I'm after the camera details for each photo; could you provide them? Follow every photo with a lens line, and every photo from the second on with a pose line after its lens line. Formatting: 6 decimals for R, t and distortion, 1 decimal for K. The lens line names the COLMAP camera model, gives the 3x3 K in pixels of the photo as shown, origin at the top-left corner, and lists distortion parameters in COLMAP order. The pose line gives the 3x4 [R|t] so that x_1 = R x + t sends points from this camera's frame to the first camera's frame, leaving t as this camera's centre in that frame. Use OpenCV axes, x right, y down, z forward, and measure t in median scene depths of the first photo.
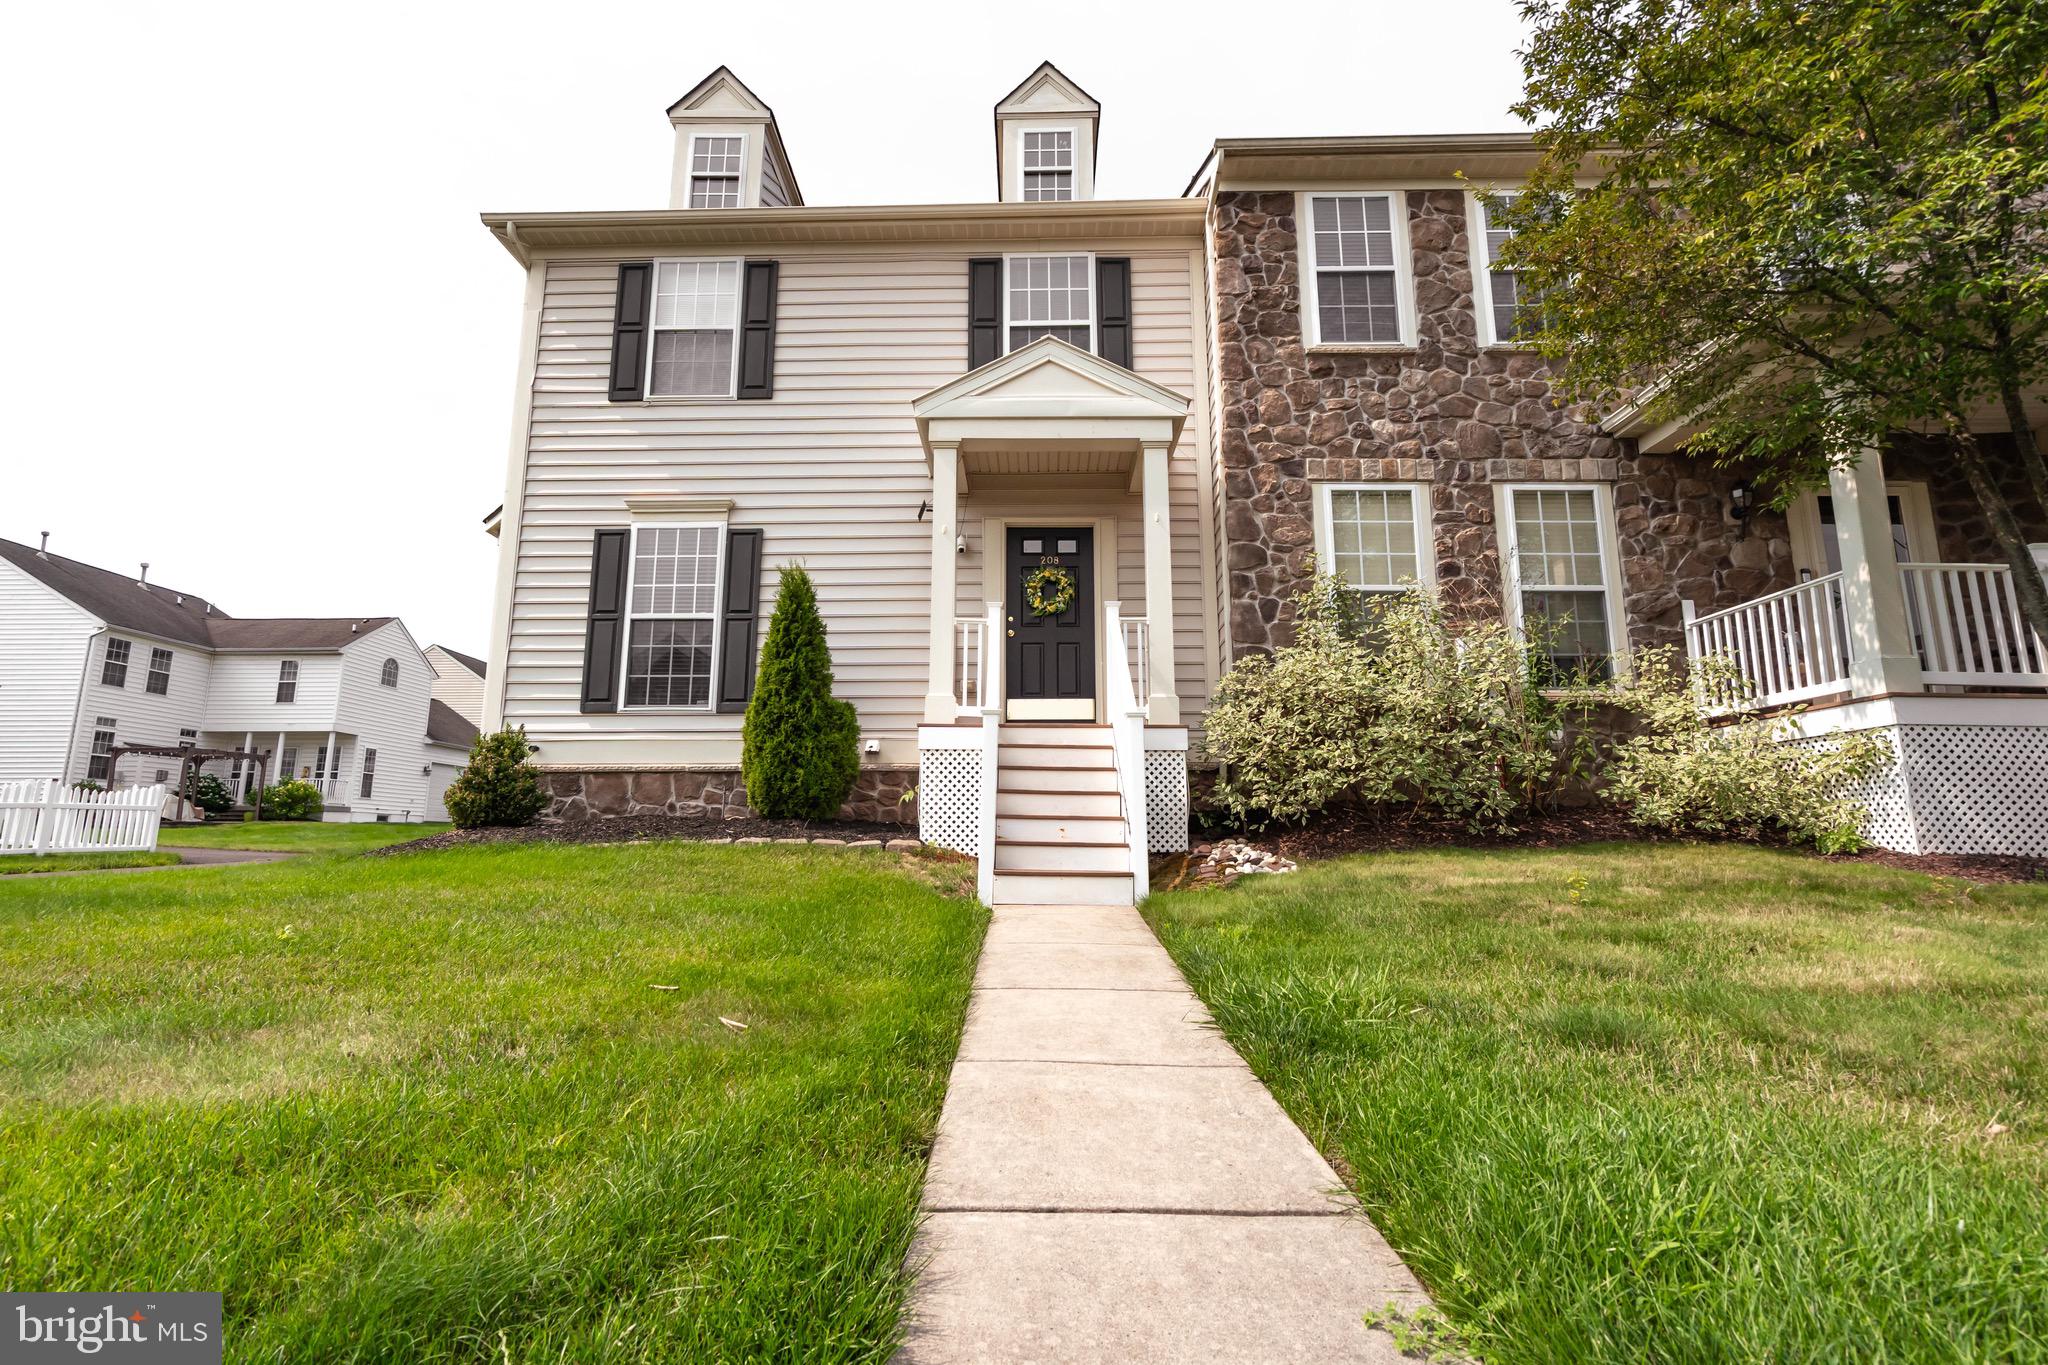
lens RADIAL K [[928.9, 0, 1023.2], [0, 928.9, 688.2], [0, 0, 1]] dist [-0.013191, -0.000006]
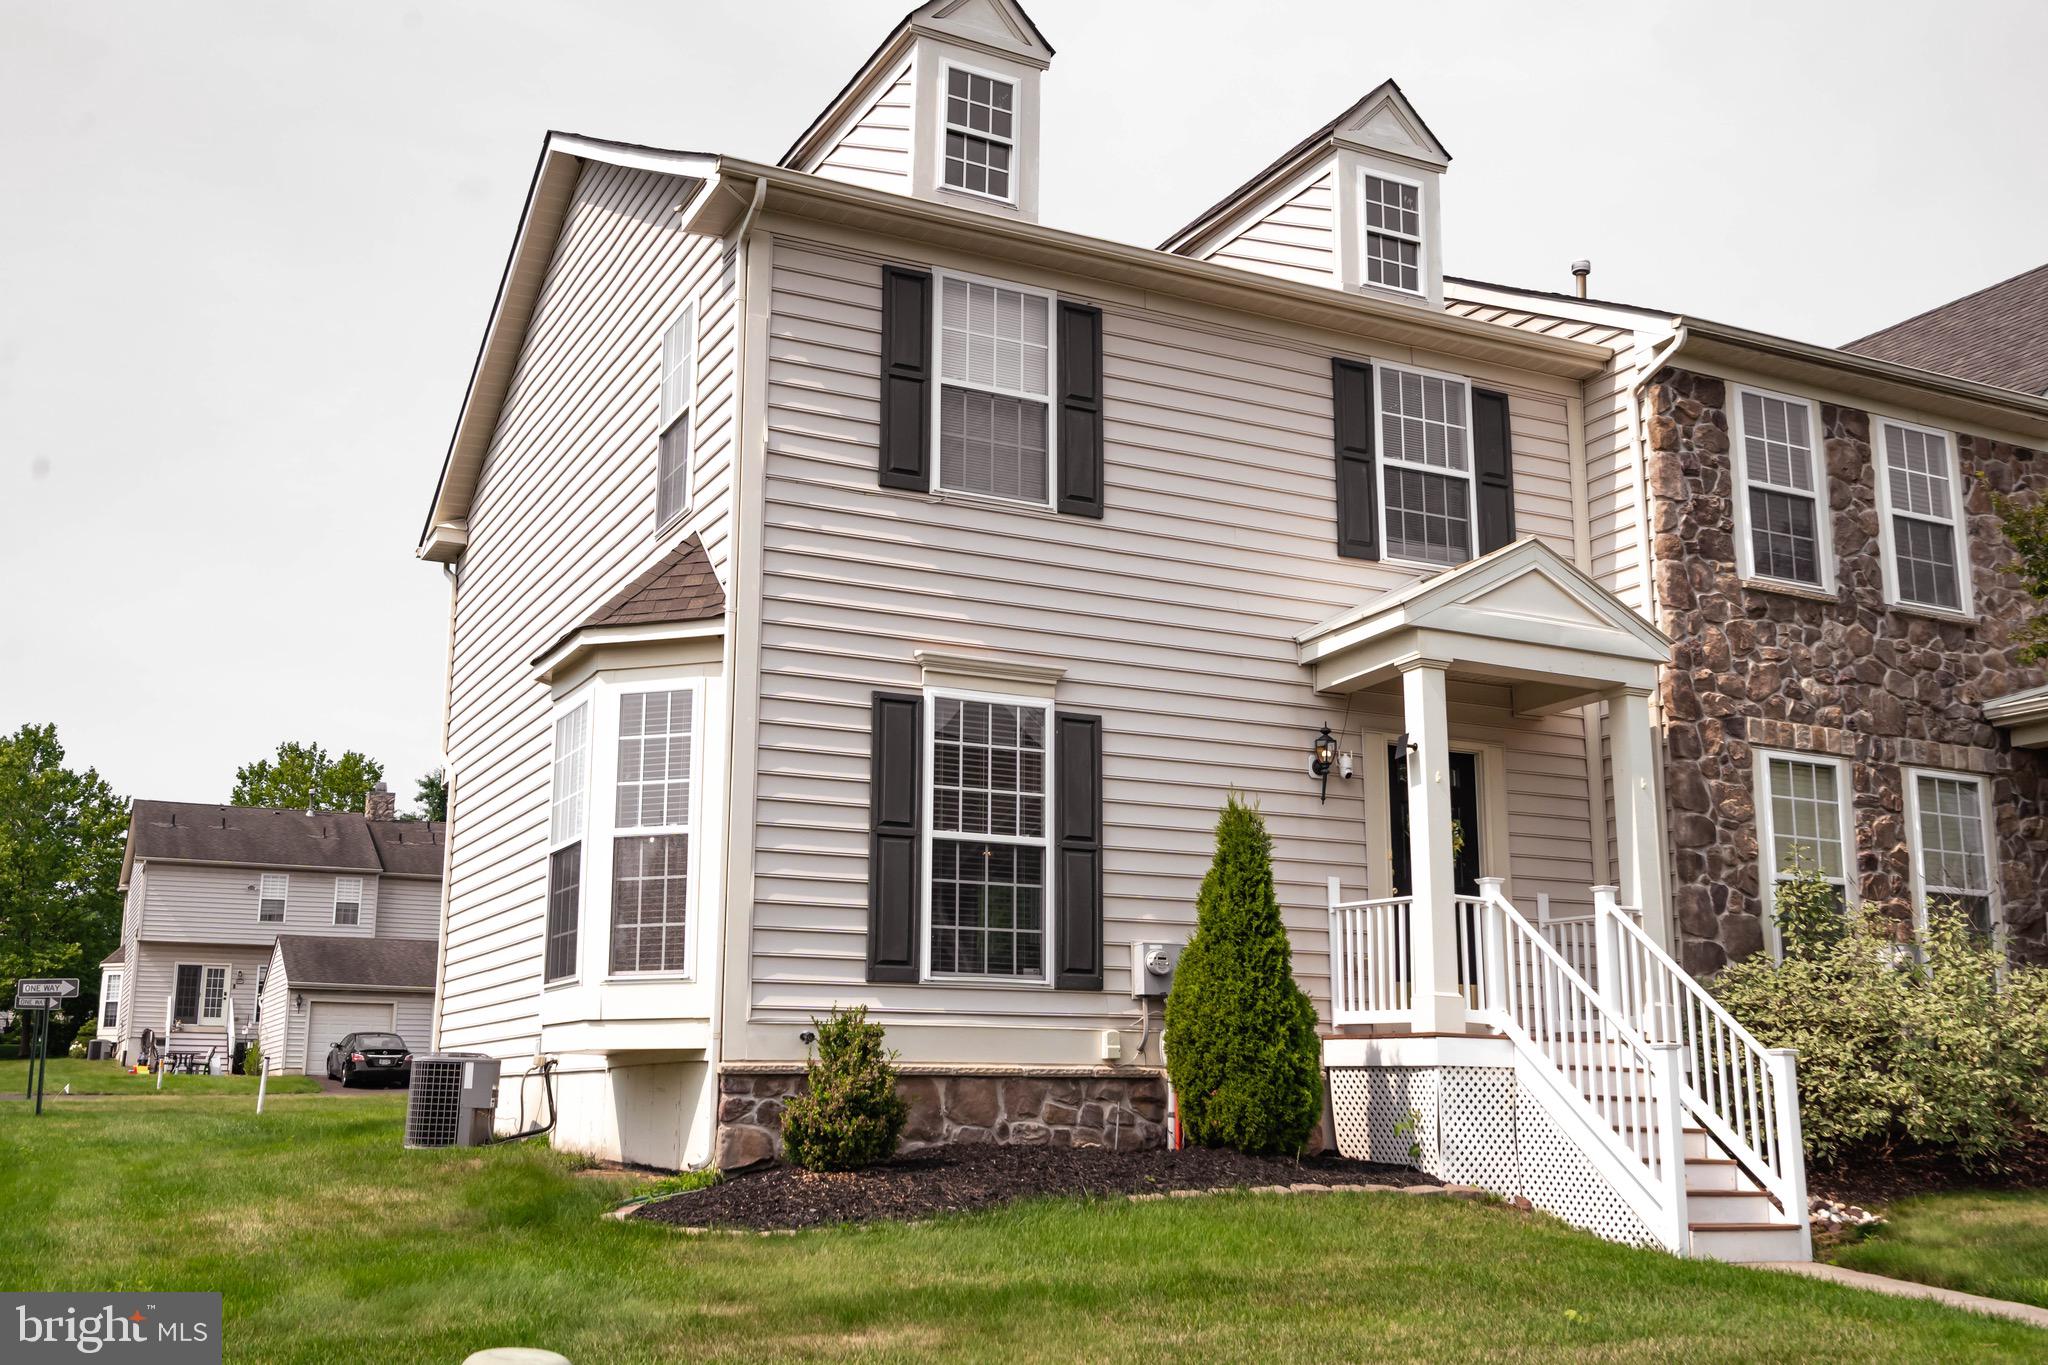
lens RADIAL K [[2009.5, 0, 1022.5], [0, 2009.5, 683.5], [0, 0, 1]] dist [-0.001836, -0.002648]
pose [[0.881722, 0.101845, 0.460645, -1.103486], [-0.085145, 0.994740, -0.056953, -0.115320], [-0.464022, 0.010995, 0.885755, -0.309873]]
